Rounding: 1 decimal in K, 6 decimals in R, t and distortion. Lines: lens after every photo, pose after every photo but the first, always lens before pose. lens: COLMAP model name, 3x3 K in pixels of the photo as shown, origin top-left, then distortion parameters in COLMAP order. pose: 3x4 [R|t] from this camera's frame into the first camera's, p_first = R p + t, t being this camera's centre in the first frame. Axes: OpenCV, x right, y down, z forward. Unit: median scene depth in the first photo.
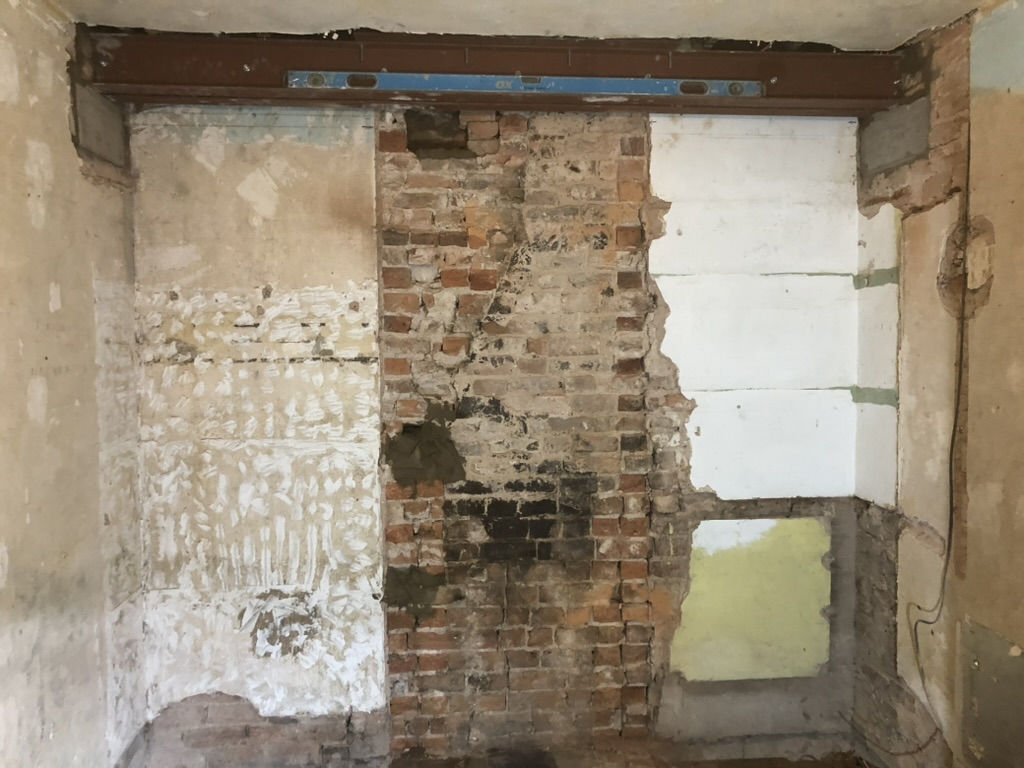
lens RADIAL K [[833.9, 0, 514.7], [0, 833.9, 375.1], [0, 0, 1]] dist [0.002863, 0.017584]
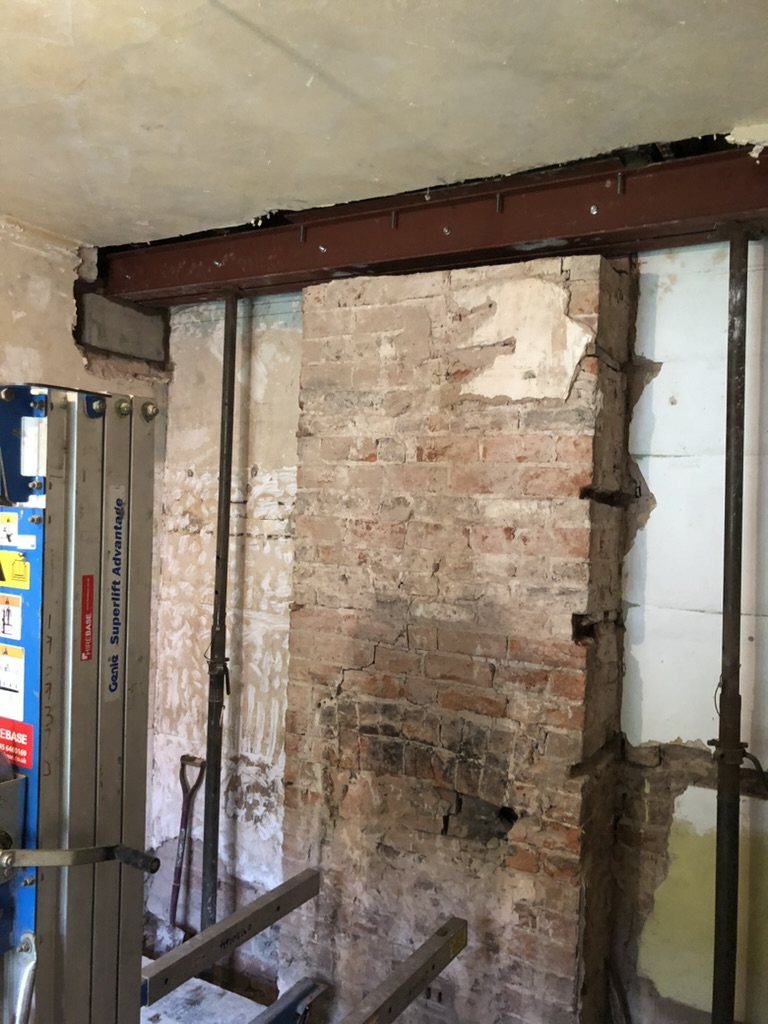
lens RADIAL K [[833.9, 0, 385.9], [0, 833.9, 519.2], [0, 0, 1]] dist [0.002863, 0.017584]
pose [[0.815708, 0.047503, -0.576509, 0.448680], [-0.071722, 0.997238, -0.019309, -0.030121], [0.574000, 0.057099, 0.816862, 0.236477]]
